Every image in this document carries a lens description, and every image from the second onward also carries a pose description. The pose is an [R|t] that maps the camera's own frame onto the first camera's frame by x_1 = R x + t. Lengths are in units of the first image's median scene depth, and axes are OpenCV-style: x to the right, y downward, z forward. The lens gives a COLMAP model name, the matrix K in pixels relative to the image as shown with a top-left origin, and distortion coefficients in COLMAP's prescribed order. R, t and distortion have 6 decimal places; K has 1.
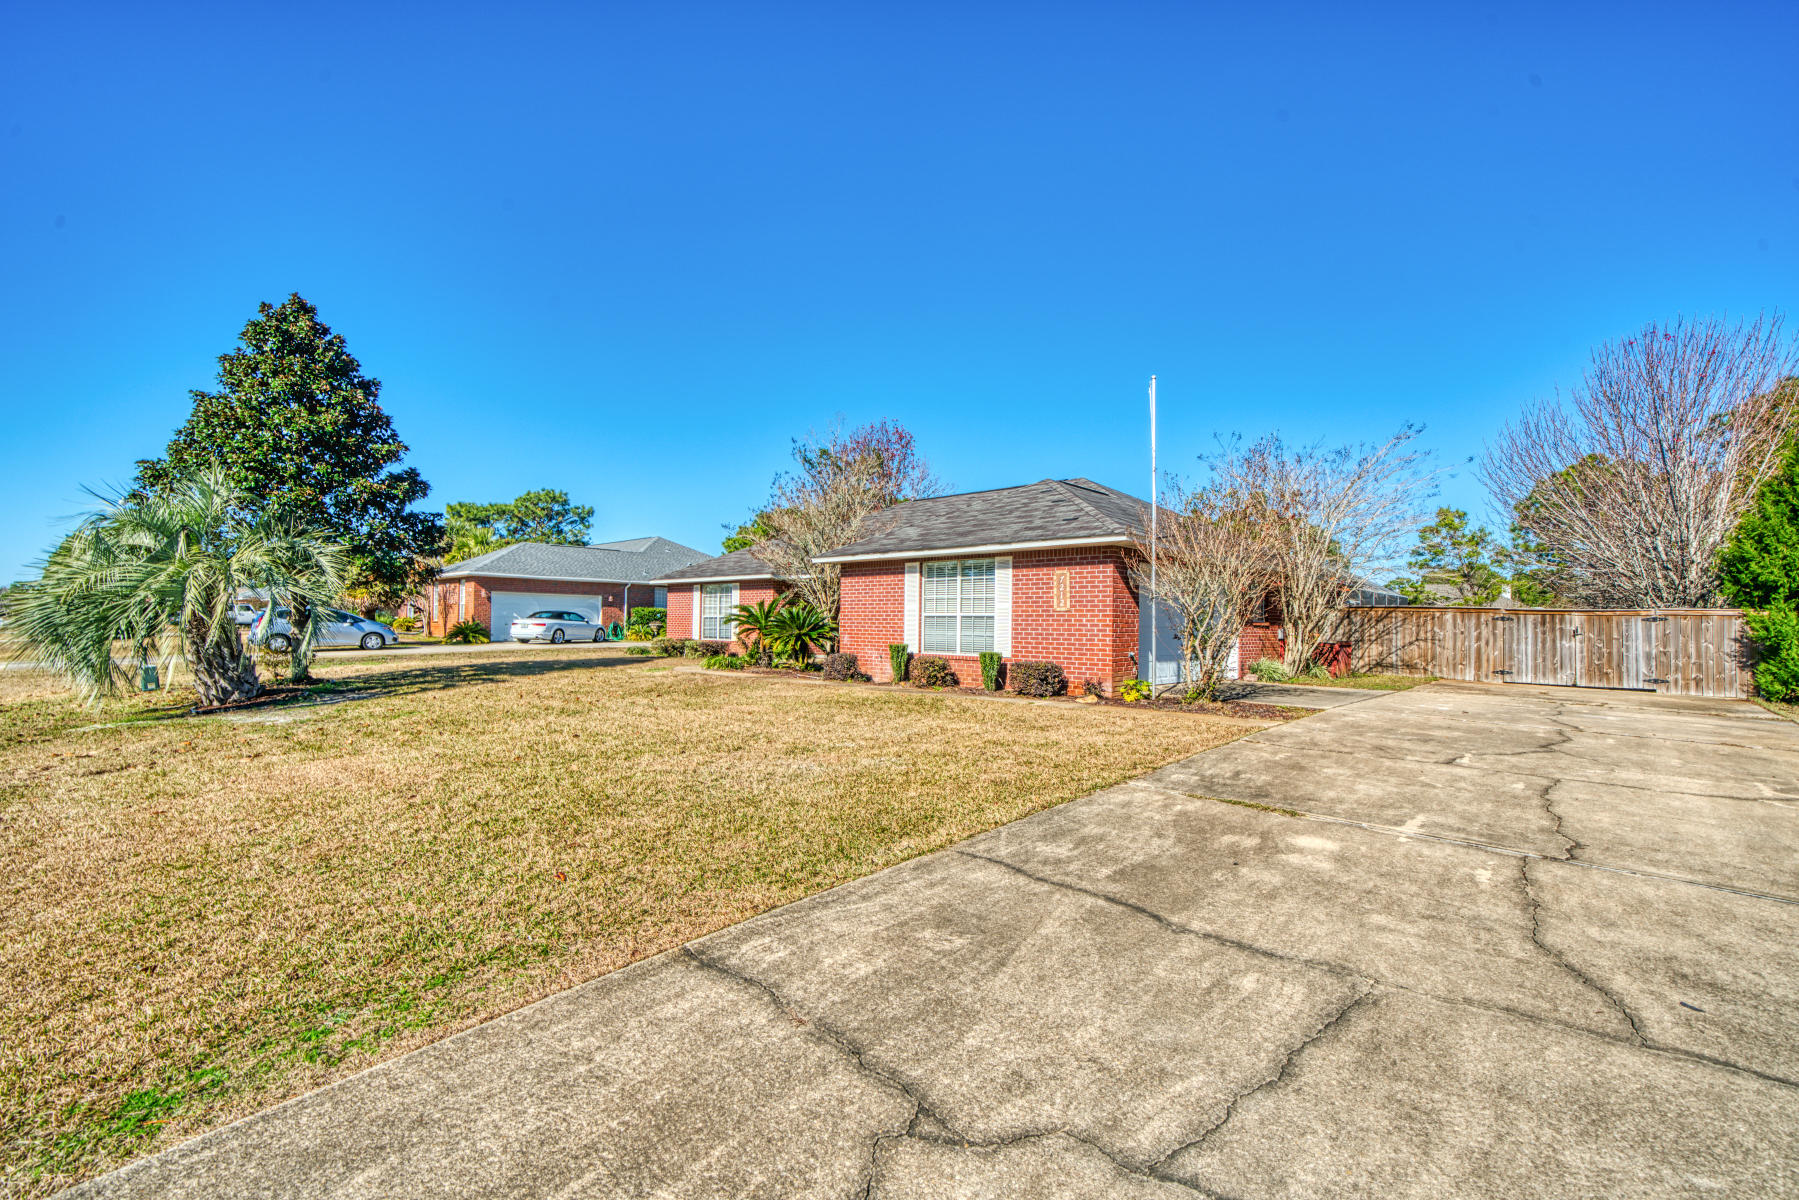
lens RADIAL K [[794.7, 0, 890.5], [0, 794.7, 604.3], [0, 0, 1]] dist [-0.003446, 0.001418]
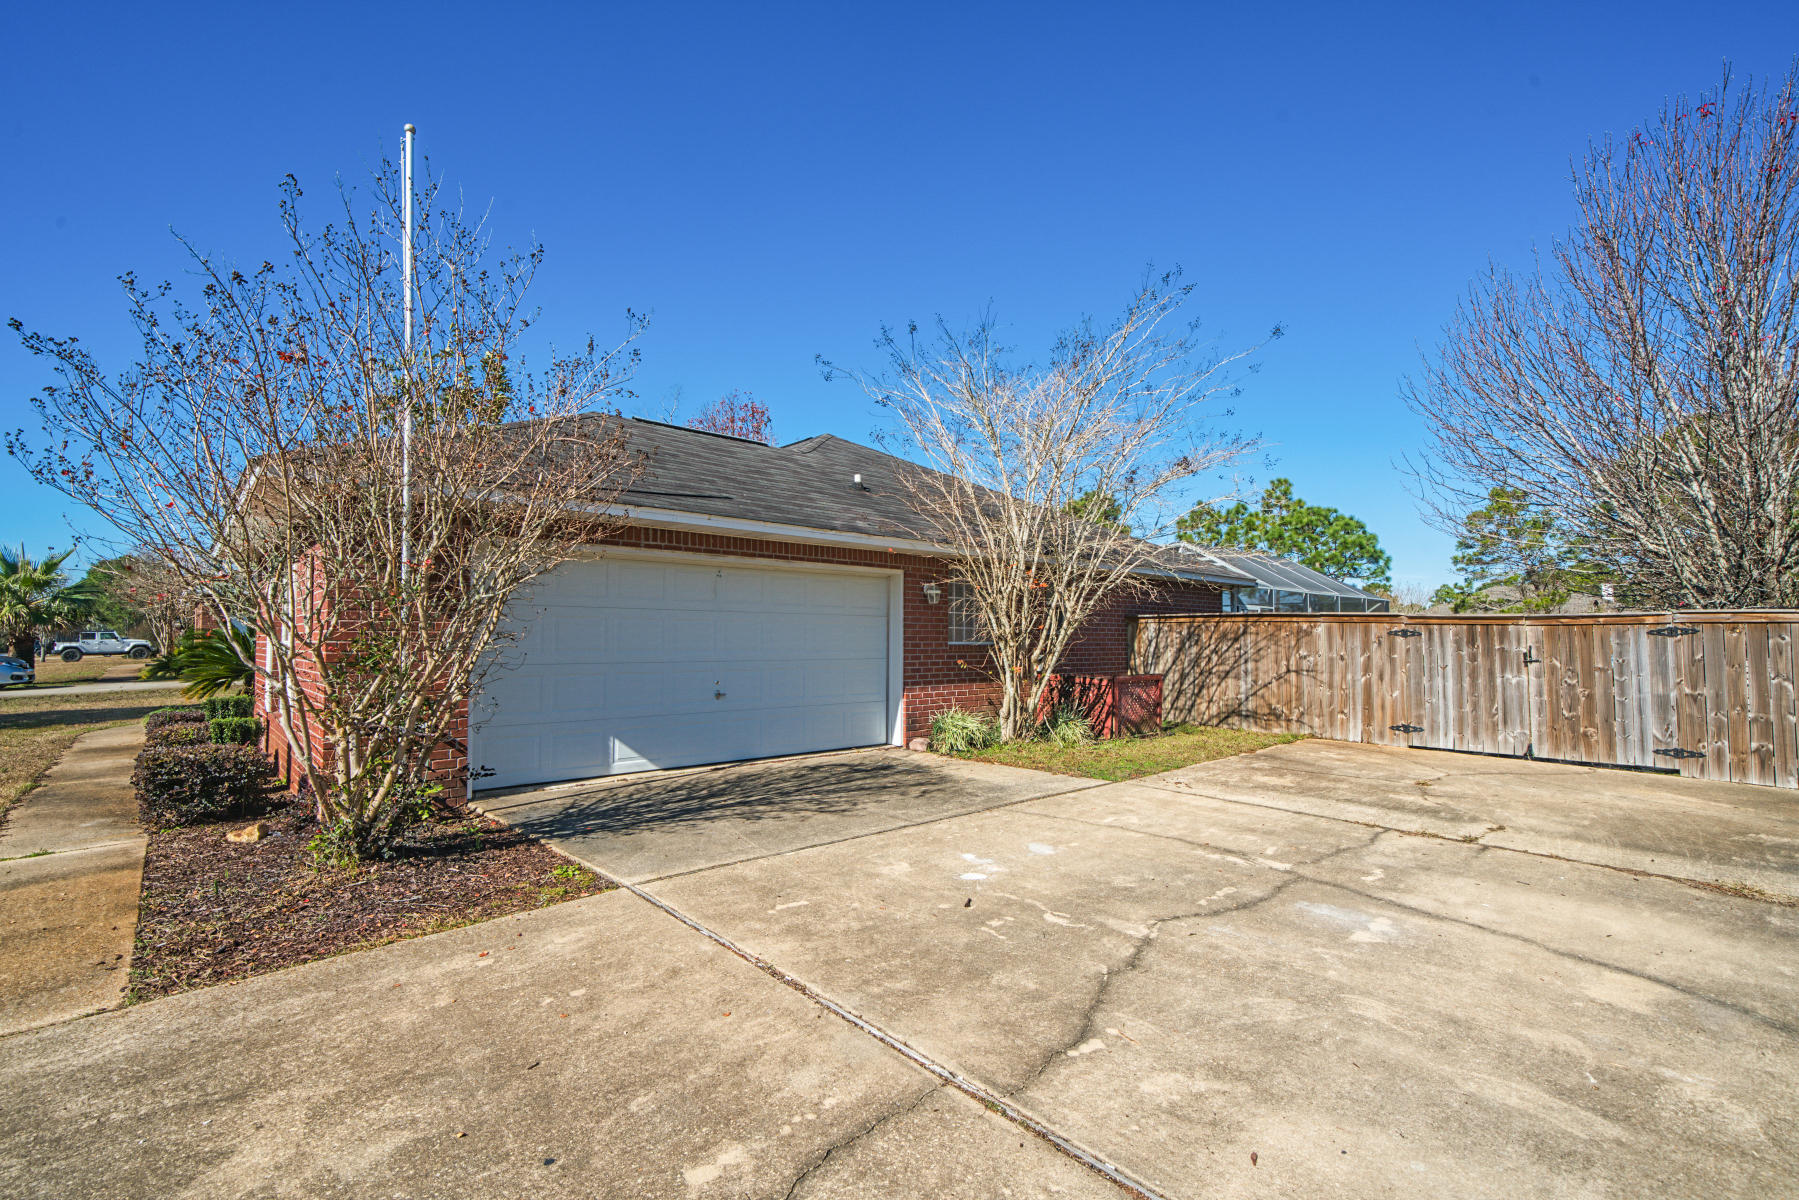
lens RADIAL K [[794.7, 0, 899.1], [0, 794.7, 606.7], [0, 0, 1]] dist [-0.003446, 0.001418]
pose [[0.994536, -0.021316, -0.102195, 0.507506], [0.019419, 0.999621, -0.019519, 0.003622], [0.102572, 0.017428, 0.994573, 0.430084]]
